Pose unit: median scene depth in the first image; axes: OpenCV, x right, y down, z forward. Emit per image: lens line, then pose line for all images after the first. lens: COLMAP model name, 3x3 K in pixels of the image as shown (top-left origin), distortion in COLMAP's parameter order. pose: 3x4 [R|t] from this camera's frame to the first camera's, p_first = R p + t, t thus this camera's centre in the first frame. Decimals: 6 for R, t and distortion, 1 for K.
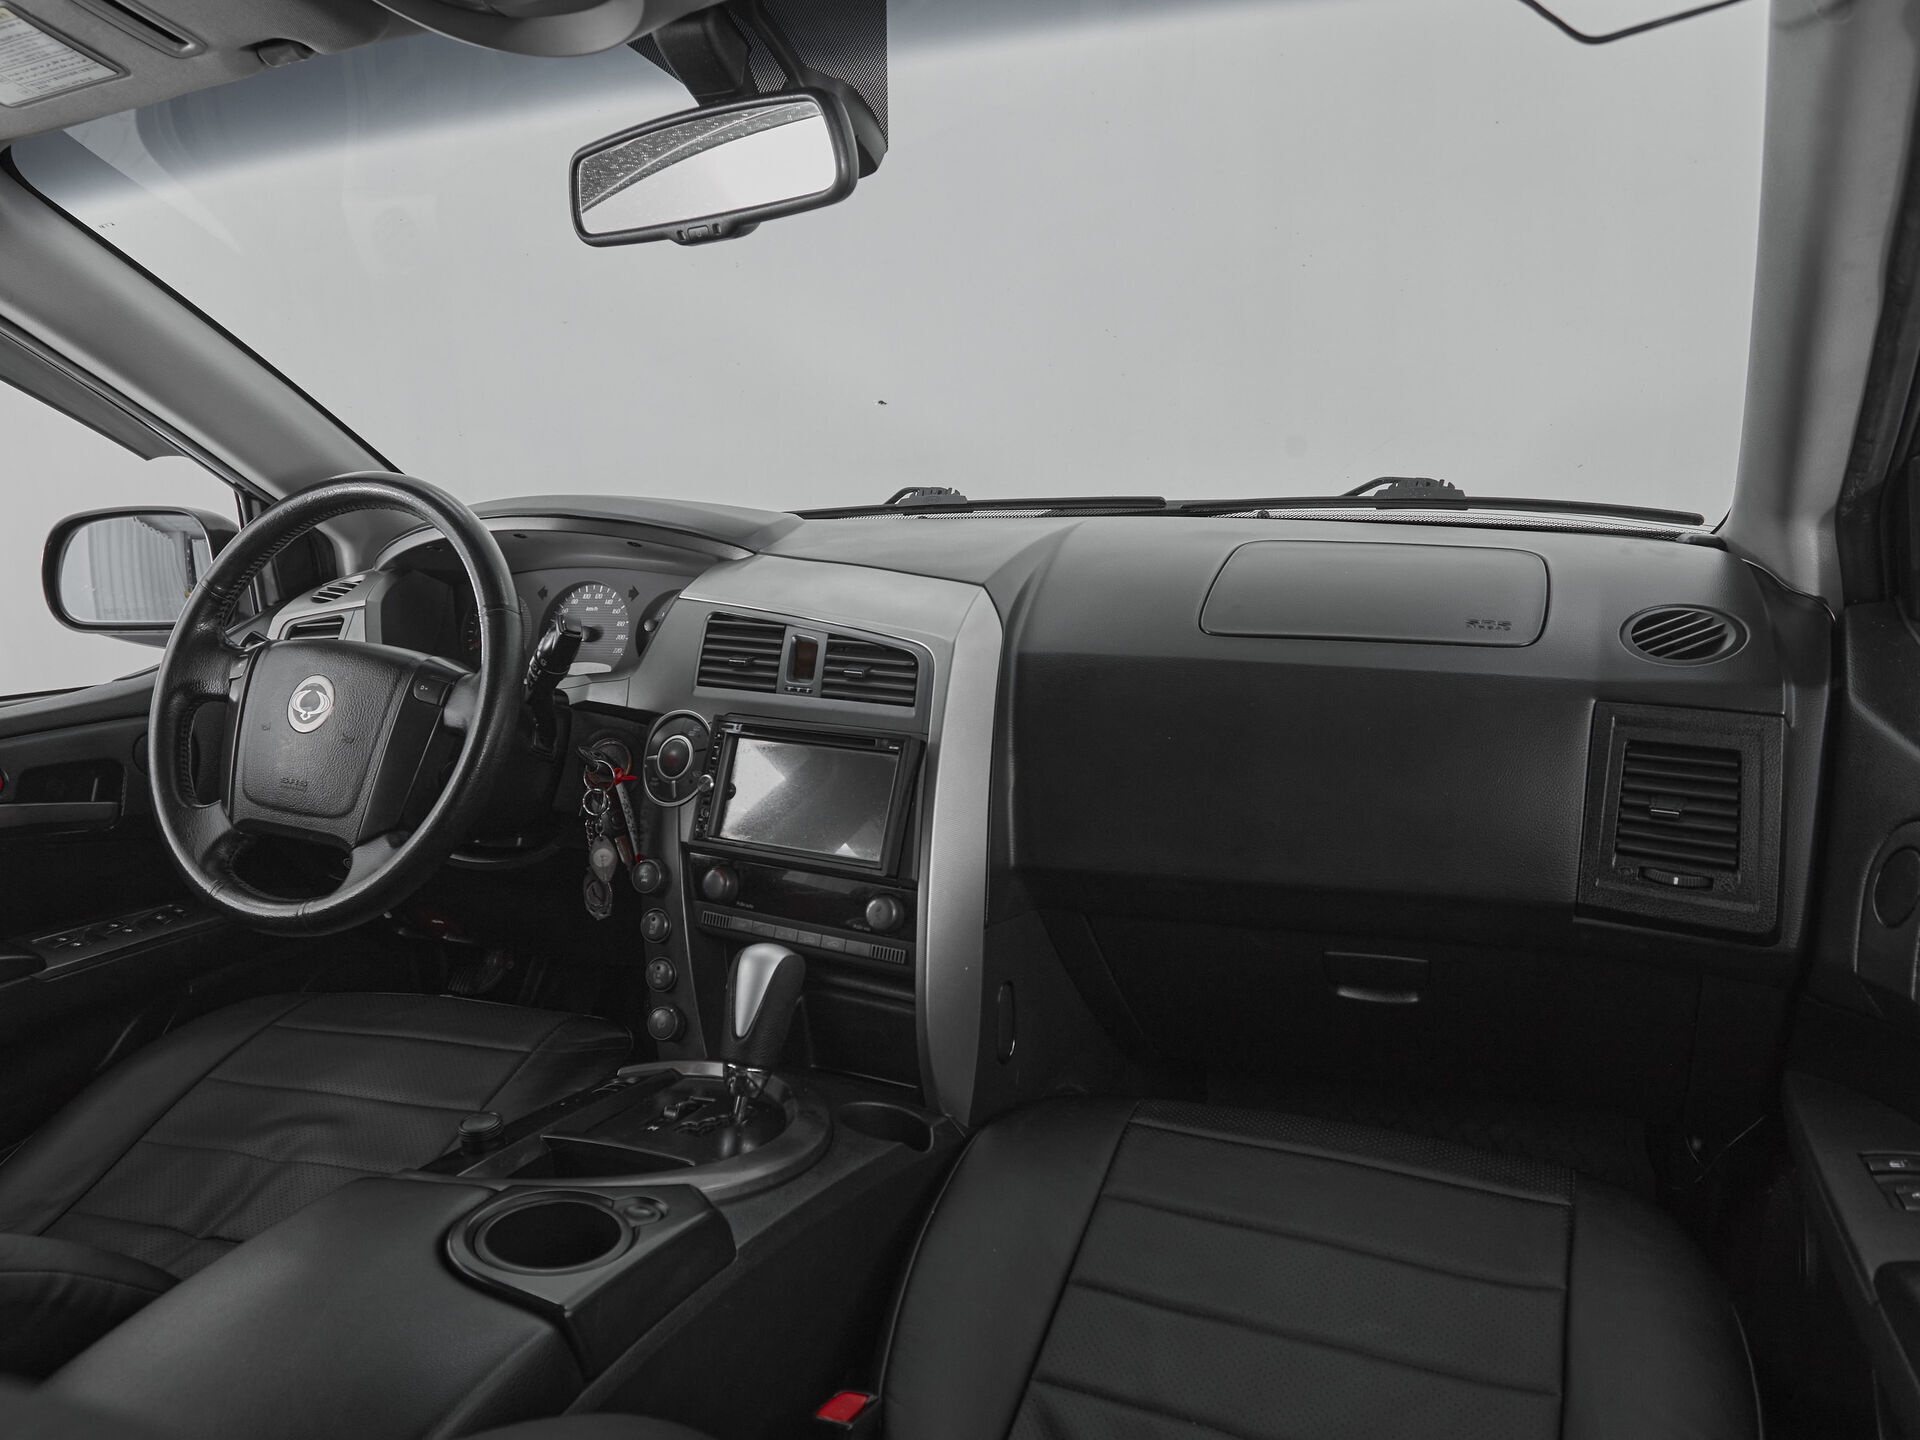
lens RADIAL K [[1026.8, 0, 1068.4], [0, 1026.8, 767.2], [0, 0, 1]] dist [0.001656, 0.000026]
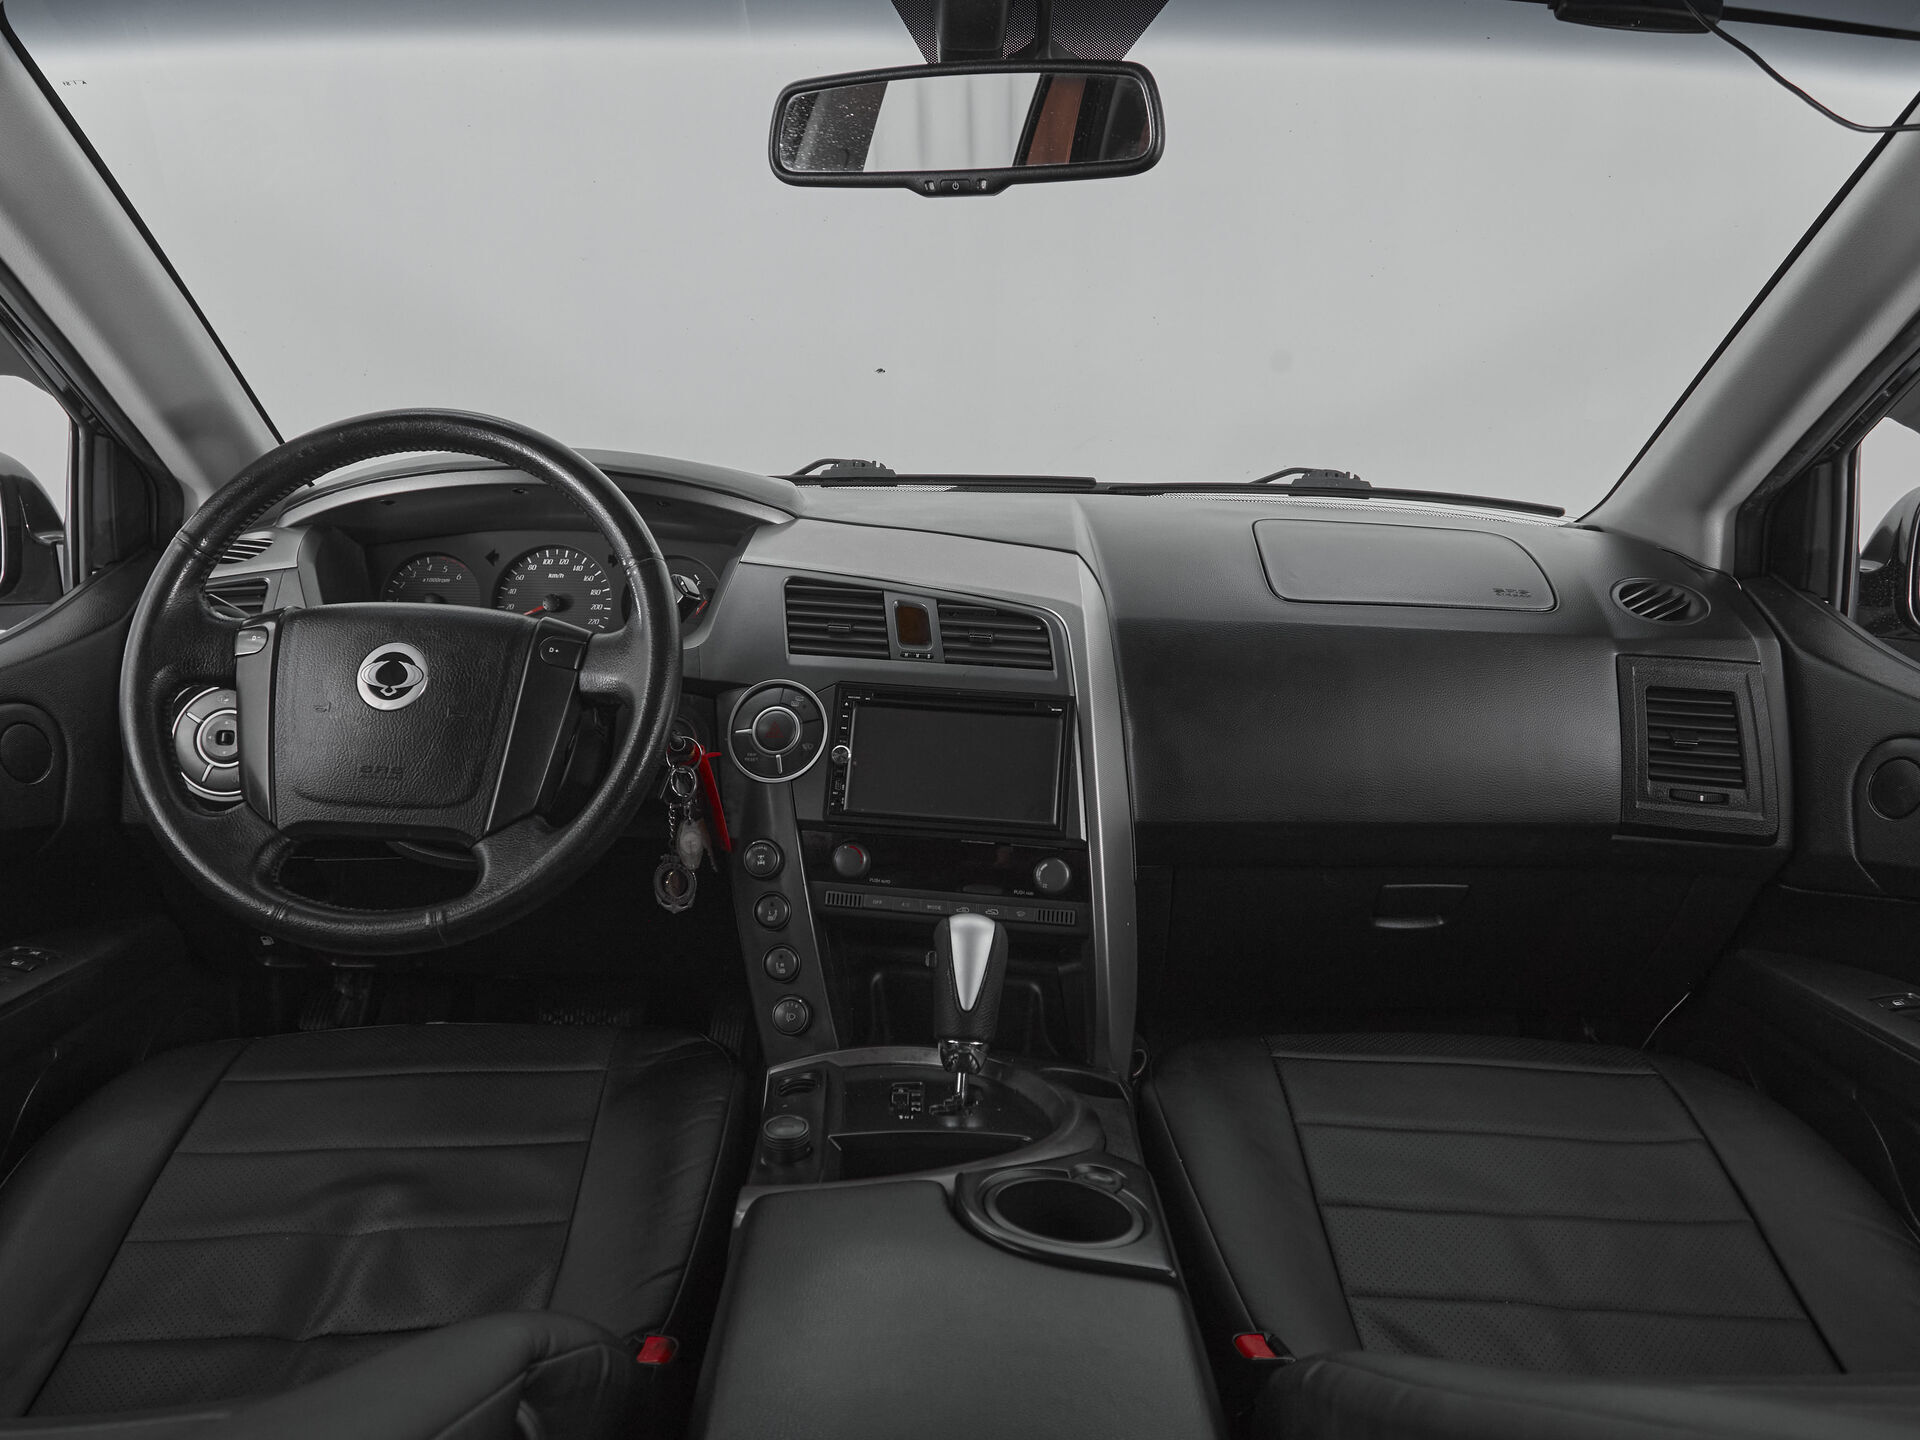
lens RADIAL K [[1020.5, 0, 960.0], [0, 1020.5, 720.0], [0, 0, 1]] dist [-0.000357, -0.000366]
pose [[0.957615, -0.028584, 0.286630, -0.495420], [0.038474, 0.998841, -0.028929, 0.014688], [-0.285471, 0.038730, 0.957604, 0.064689]]
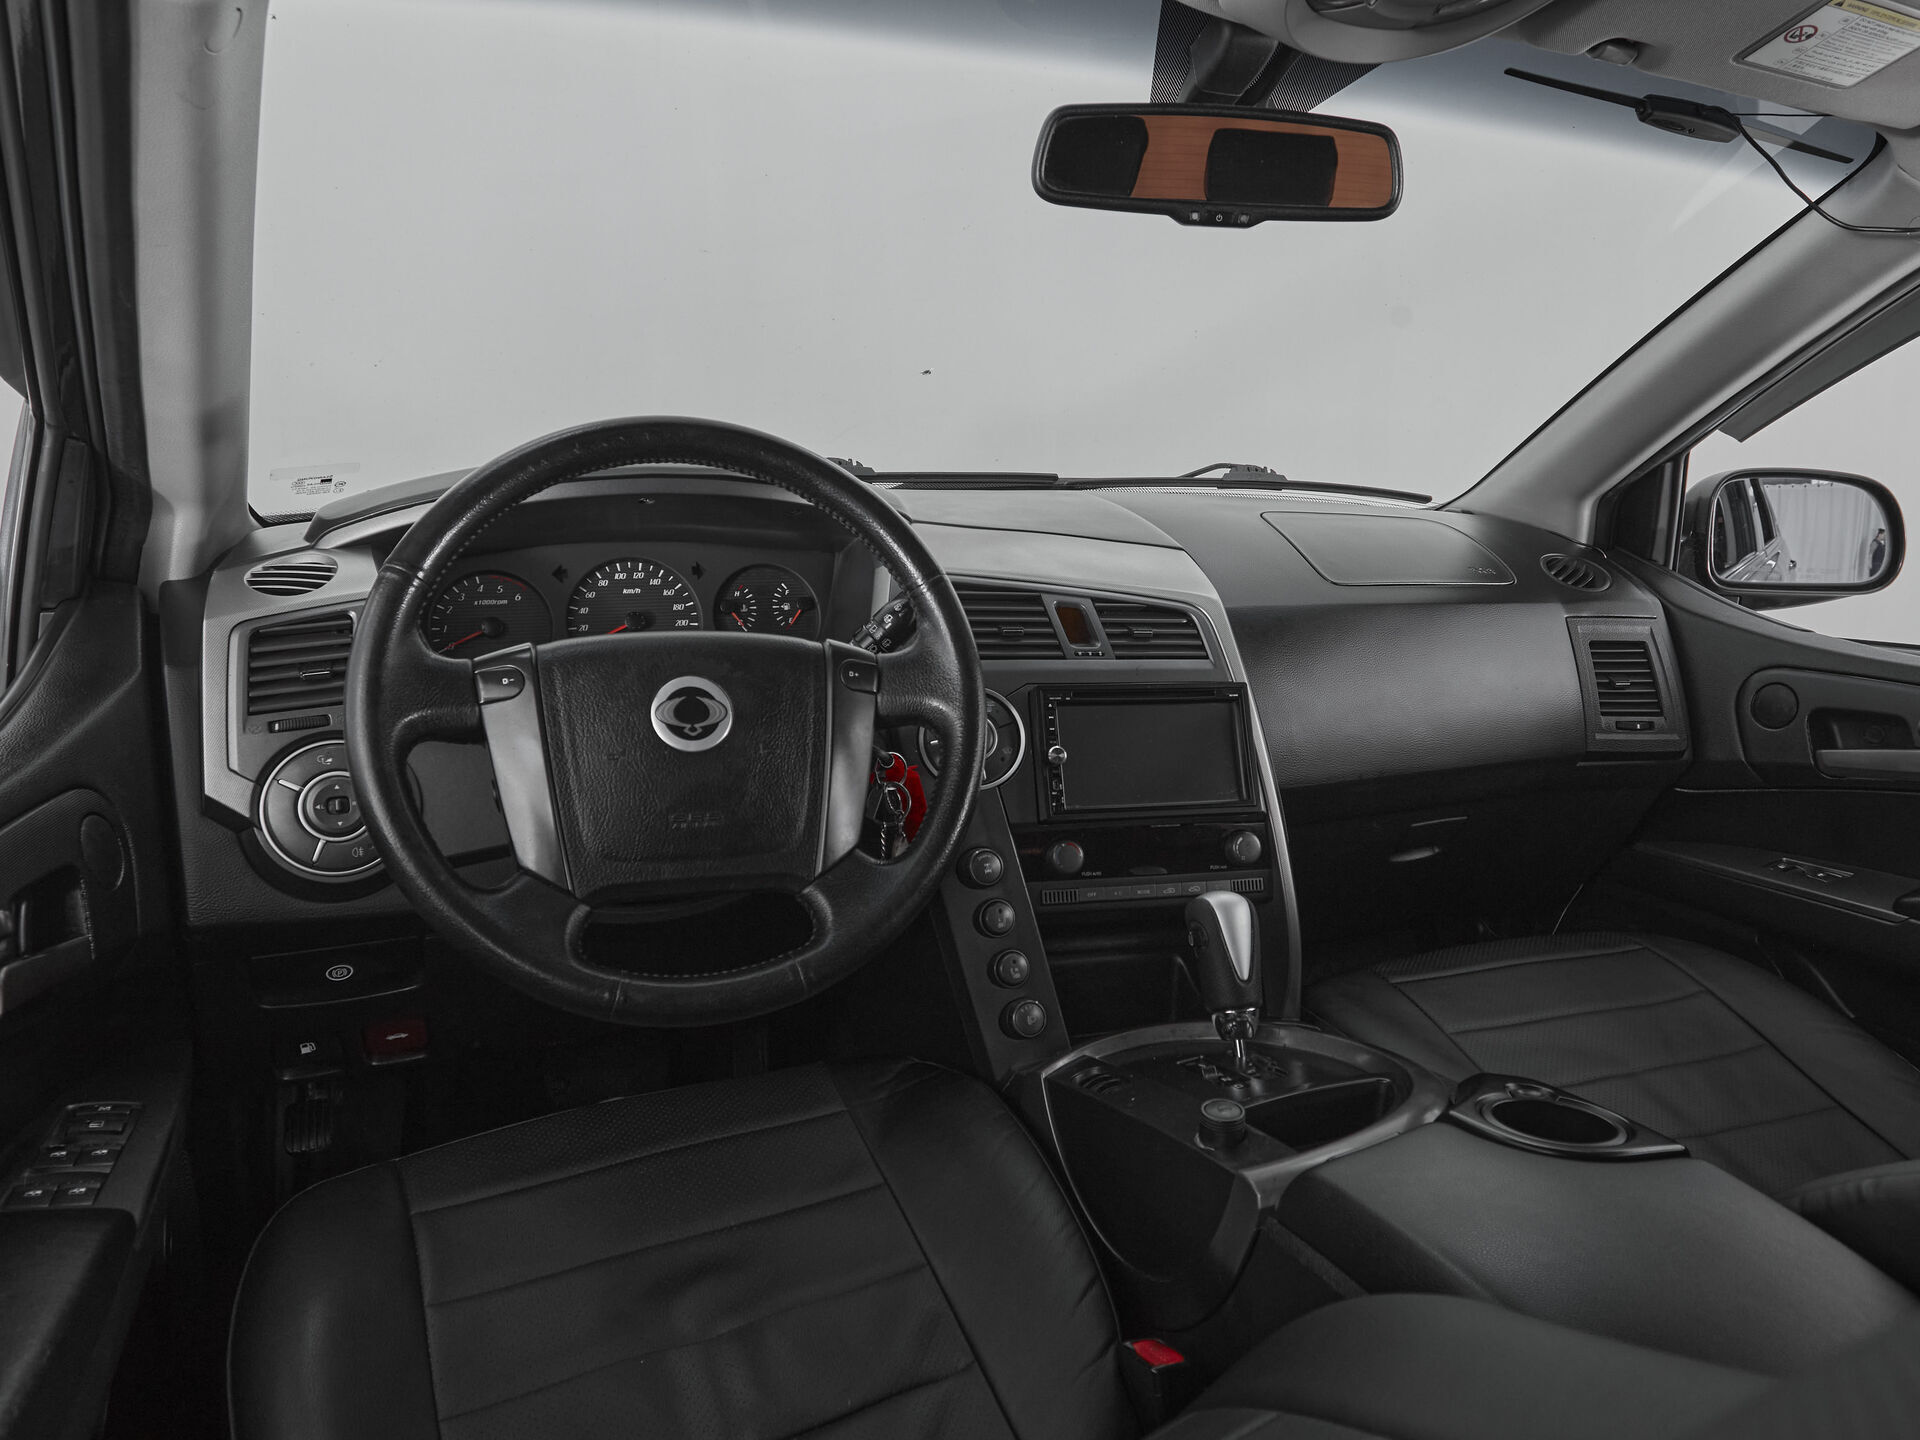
lens RADIAL K [[1029.2, 0, 940.3], [0, 1029.2, 695.1], [0, 0, 1]] dist [-0.000171, 0.000023]
pose [[0.816675, -0.095288, 0.569176, -0.948726], [0.123906, 0.992225, -0.011673, -0.040941], [-0.563639, 0.080057, 0.822133, 0.251443]]
